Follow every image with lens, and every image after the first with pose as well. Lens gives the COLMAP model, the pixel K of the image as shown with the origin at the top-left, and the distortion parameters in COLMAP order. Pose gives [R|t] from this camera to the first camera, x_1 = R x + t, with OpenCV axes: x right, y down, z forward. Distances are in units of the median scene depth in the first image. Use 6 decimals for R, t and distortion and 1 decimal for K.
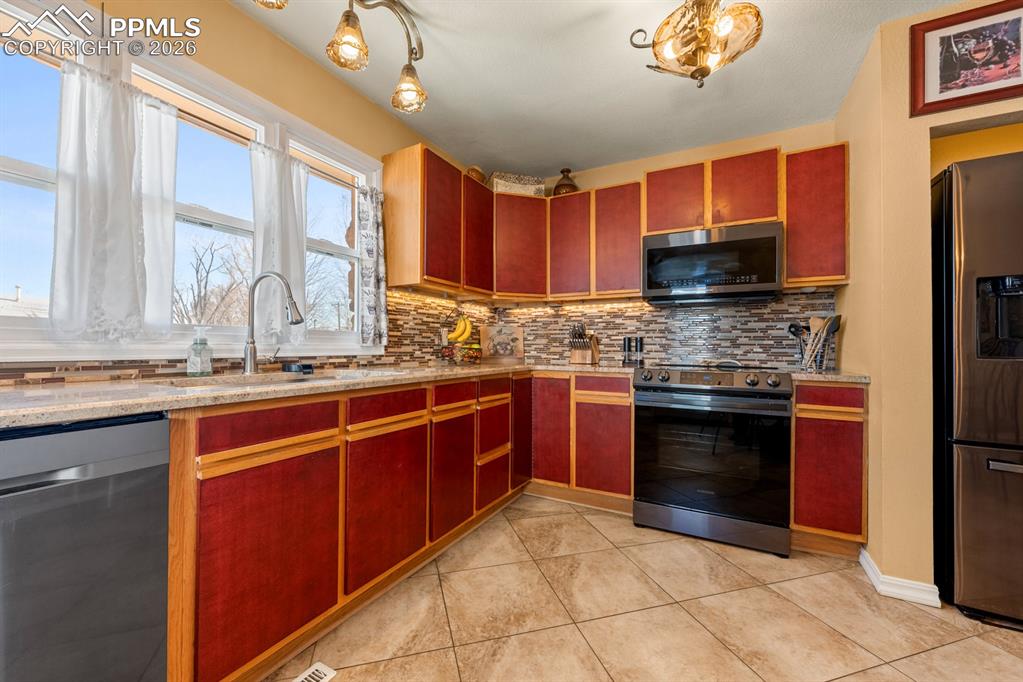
lens RADIAL K [[402.9, 0, 505.2], [0, 402.9, 343.7], [0, 0, 1]] dist [-0.002582, -0.000102]
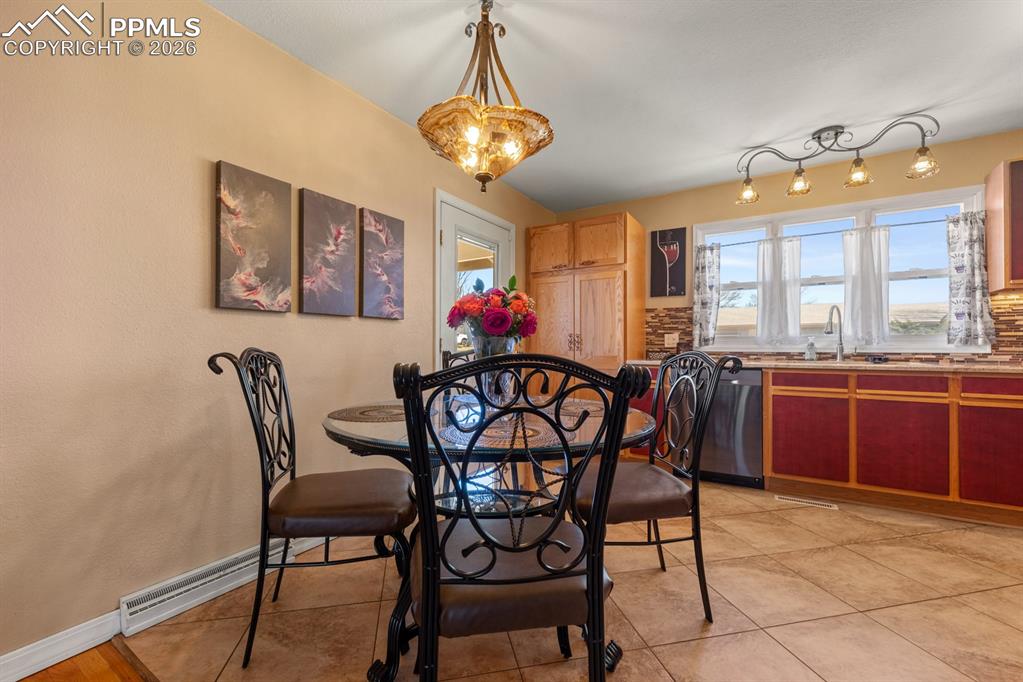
lens RADIAL K [[429.3, 0, 510.5], [0, 429.3, 340.2], [0, 0, 1]] dist [0.000901, 0.000006]
pose [[-0.052247, -0.016907, -0.998491, 1.290439], [0.009373, 0.999804, -0.017420, -0.000794], [0.998590, -0.010269, -0.052079, -0.363754]]
